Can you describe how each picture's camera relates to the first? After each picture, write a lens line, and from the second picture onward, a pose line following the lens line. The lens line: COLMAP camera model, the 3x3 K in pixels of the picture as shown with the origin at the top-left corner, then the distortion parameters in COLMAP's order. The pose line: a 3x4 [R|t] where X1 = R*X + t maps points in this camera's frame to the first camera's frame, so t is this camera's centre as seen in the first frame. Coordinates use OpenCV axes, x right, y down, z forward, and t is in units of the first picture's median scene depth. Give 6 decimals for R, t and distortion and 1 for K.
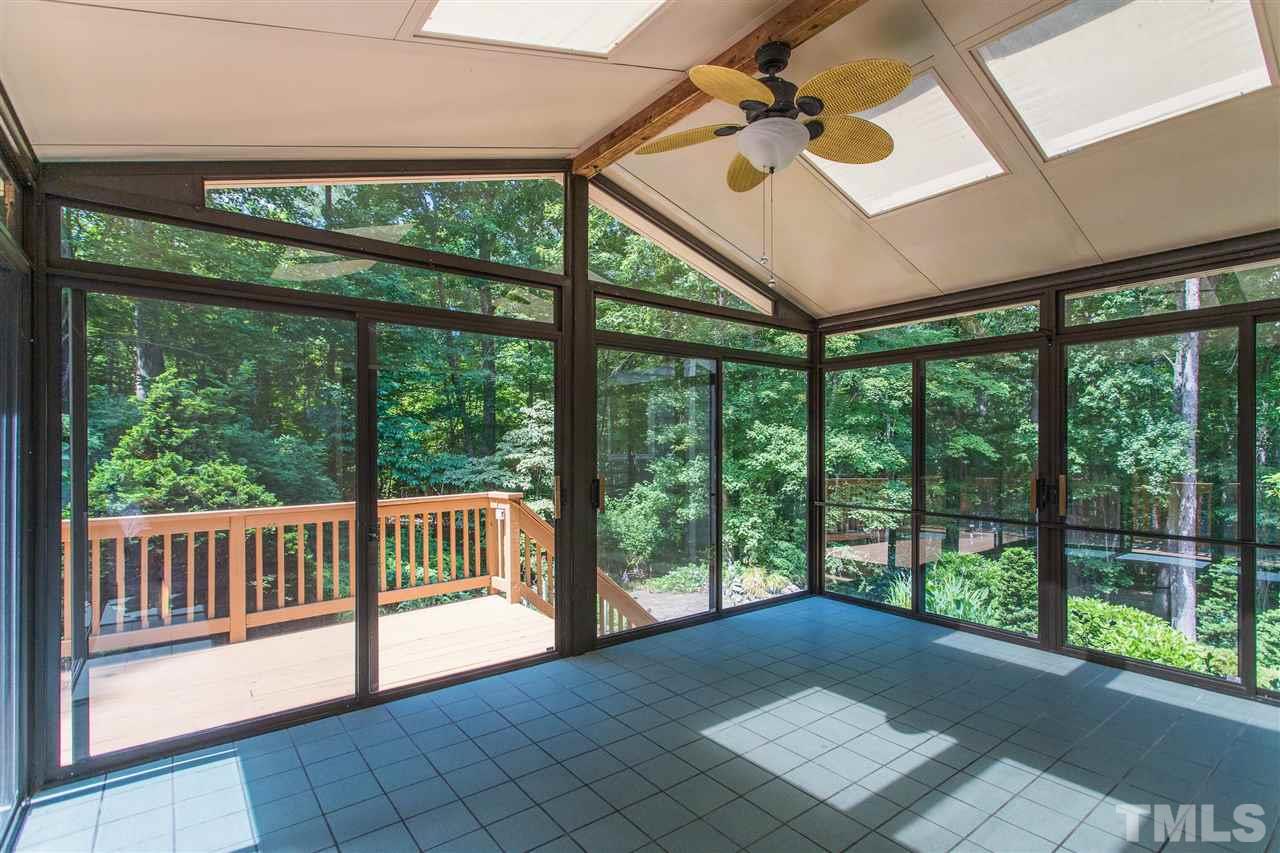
lens RADIAL K [[604.9, 0, 649.7], [0, 604.9, 425.8], [0, 0, 1]] dist [-0.000053, 0.000974]
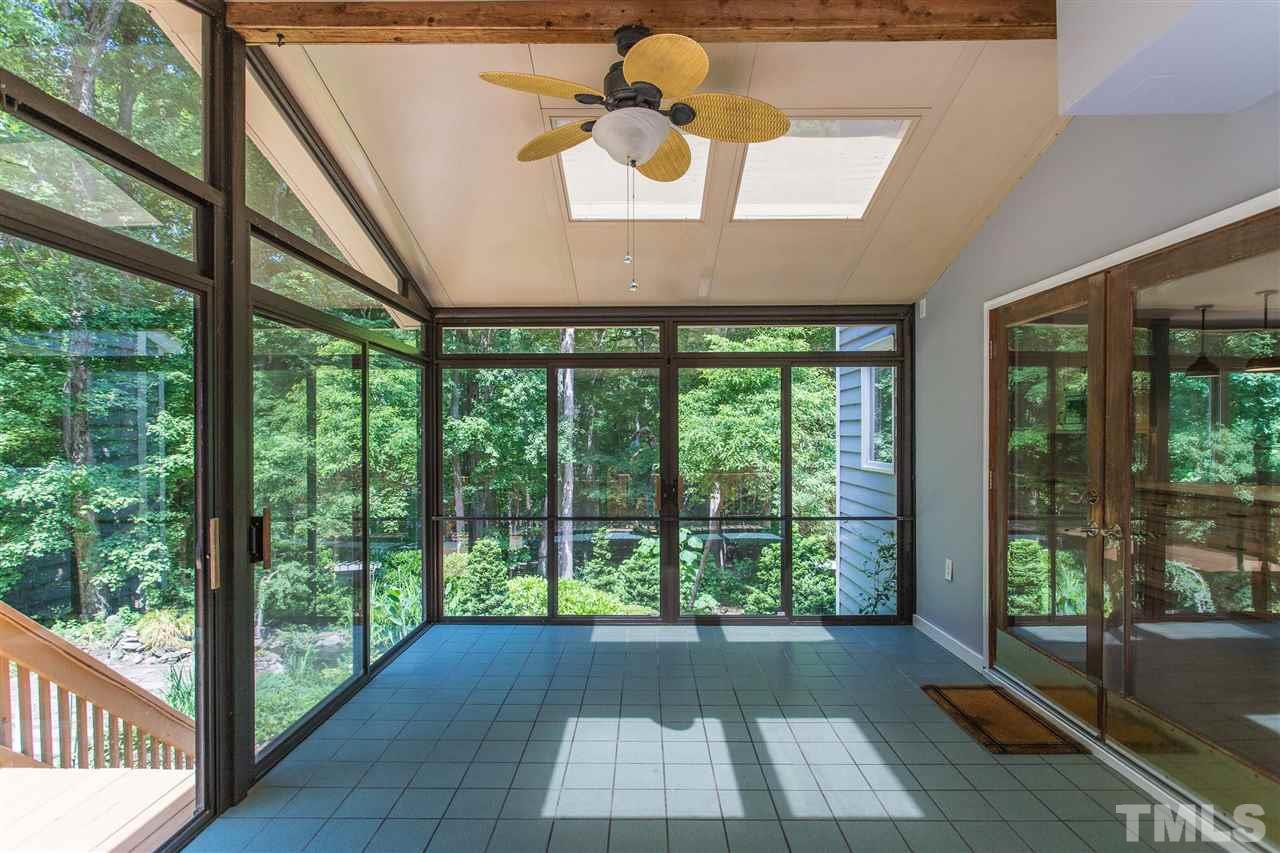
lens RADIAL K [[650.5, 0, 640.0], [0, 650.5, 426.5], [0, 0, 1]] dist [0.001483, -0.000754]
pose [[0.626739, 0.010890, 0.779153, -0.359519], [-0.020637, 0.999784, 0.002626, -0.018128], [-0.778956, -0.017725, 0.626828, 0.241093]]
